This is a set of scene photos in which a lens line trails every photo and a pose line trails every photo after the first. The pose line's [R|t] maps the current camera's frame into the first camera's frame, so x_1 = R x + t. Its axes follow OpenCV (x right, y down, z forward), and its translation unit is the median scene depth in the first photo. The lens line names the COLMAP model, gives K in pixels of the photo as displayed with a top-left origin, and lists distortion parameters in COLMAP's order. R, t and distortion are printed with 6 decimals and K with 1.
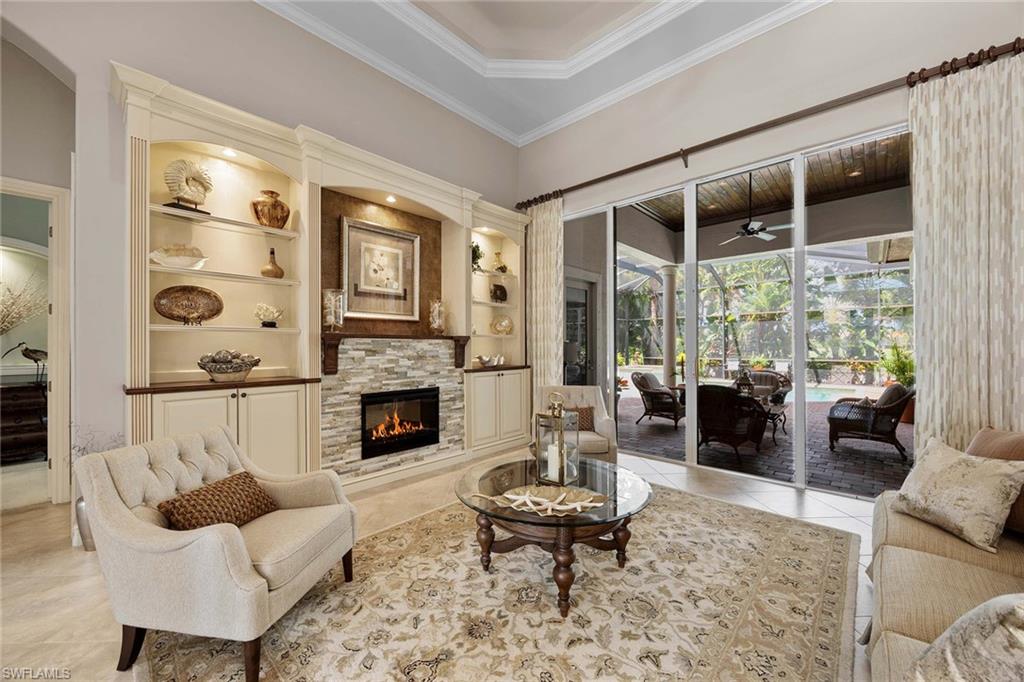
lens RADIAL K [[392.1, 0, 511.9], [0, 392.1, 347.0], [0, 0, 1]] dist [-0.002434, -0.000318]
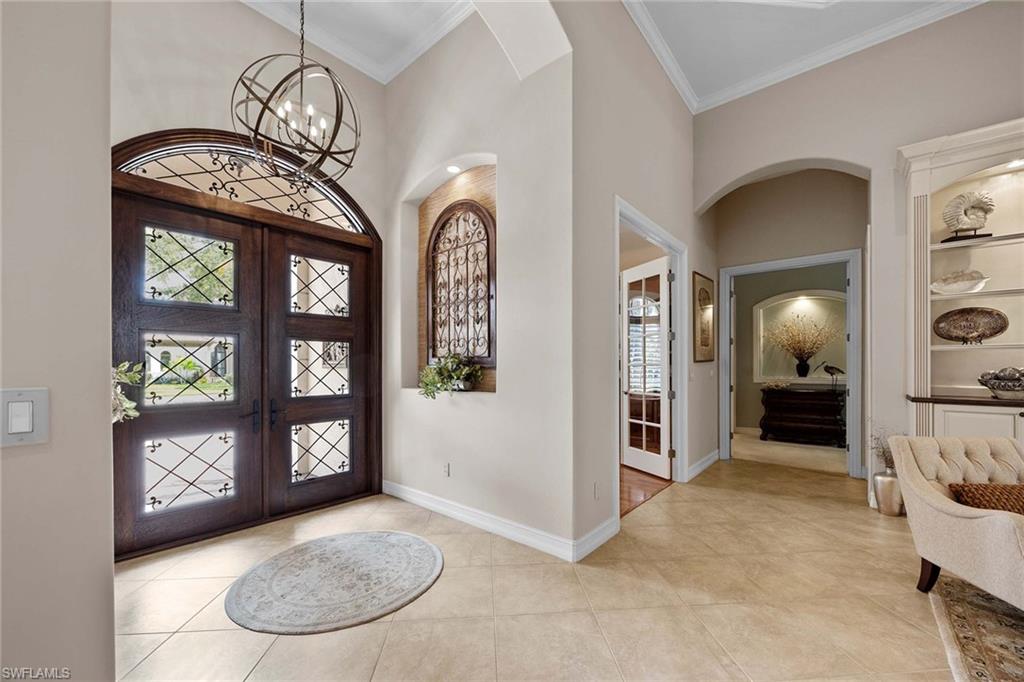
lens RADIAL K [[392.1, 0, 514.5], [0, 392.1, 364.0], [0, 0, 1]] dist [-0.004001, -0.000445]
pose [[0.041643, -0.001198, -0.999132, 0.163991], [-0.001081, 0.999999, -0.001244, 0.001009], [0.999132, 0.001132, 0.041642, -0.245628]]
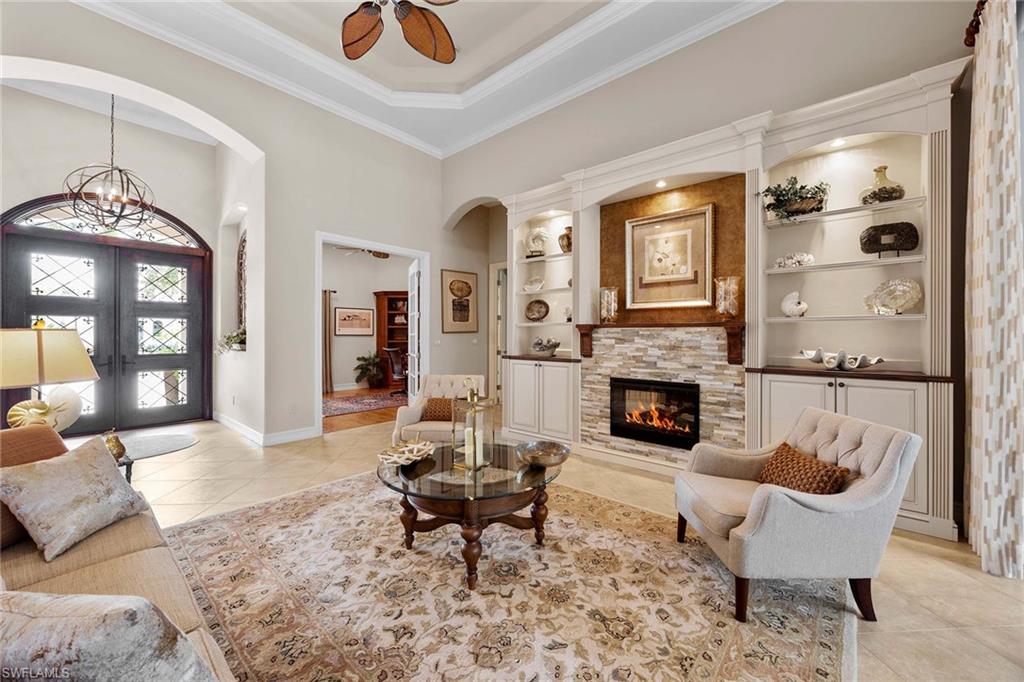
lens RADIAL K [[388.7, 0, 509.0], [0, 388.7, 334.0], [0, 0, 1]] dist [-0.001810, -0.000120]
pose [[0.023901, -0.000541, -0.999714, 0.740013], [-0.004561, 0.999989, -0.000650, -0.002619], [0.999704, 0.004575, 0.023898, 0.684716]]
